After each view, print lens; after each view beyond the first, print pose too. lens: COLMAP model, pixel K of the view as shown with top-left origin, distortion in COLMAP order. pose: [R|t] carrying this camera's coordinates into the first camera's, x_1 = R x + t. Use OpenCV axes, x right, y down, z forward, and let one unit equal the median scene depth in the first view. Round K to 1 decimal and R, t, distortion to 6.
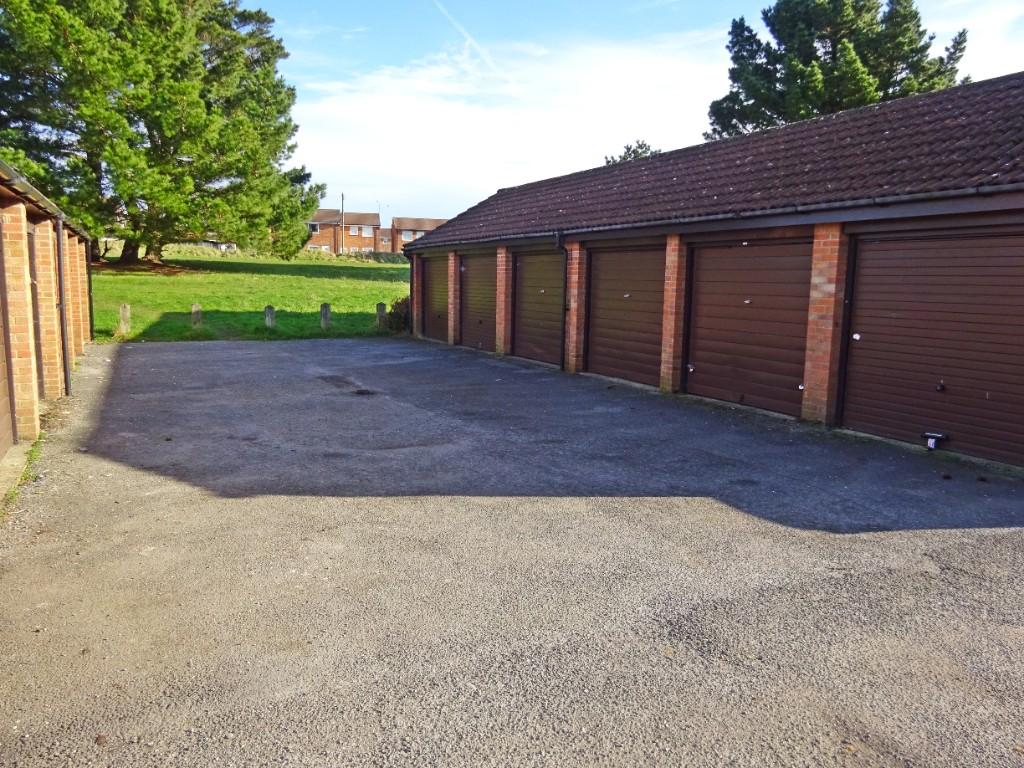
lens RADIAL K [[751.5, 0, 512.0], [0, 751.5, 384.0], [0, 0, 1]] dist [-0.003743, -0.001262]
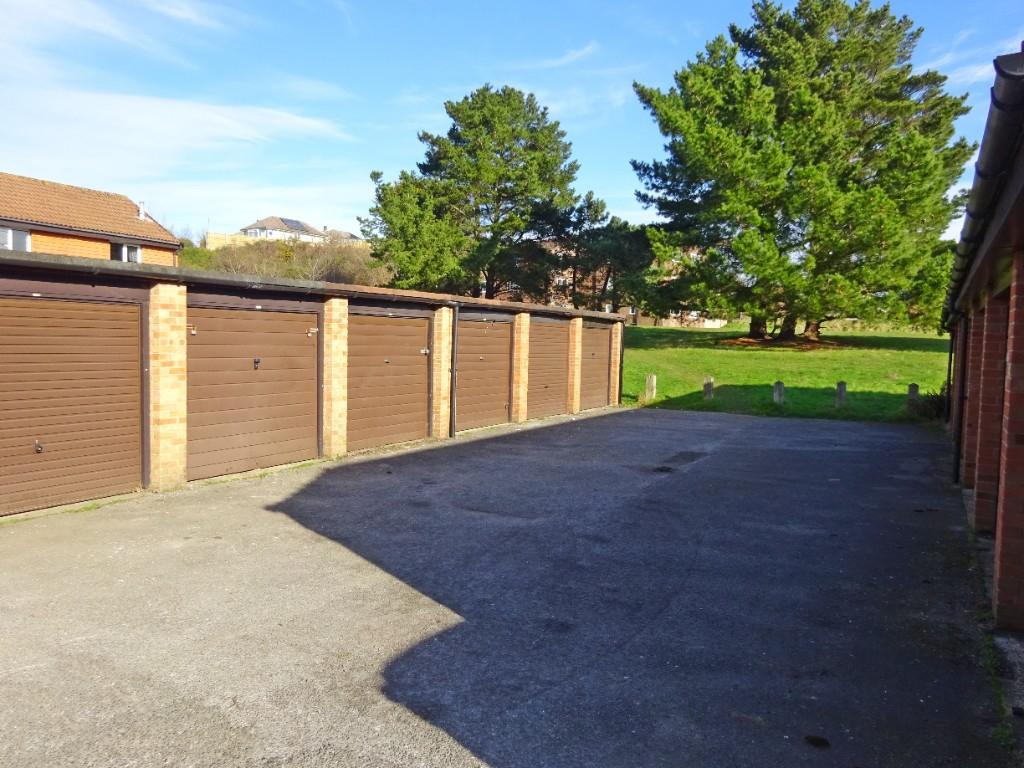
lens RADIAL K [[751.5, 0, 512.0], [0, 751.5, 384.0], [0, 0, 1]] dist [-0.003743, -0.001262]
pose [[0.564306, 0.042675, -0.824462, 0.201728], [-0.126224, 0.991381, -0.035080, -0.016283], [0.815859, 0.123862, 0.564829, 0.120016]]
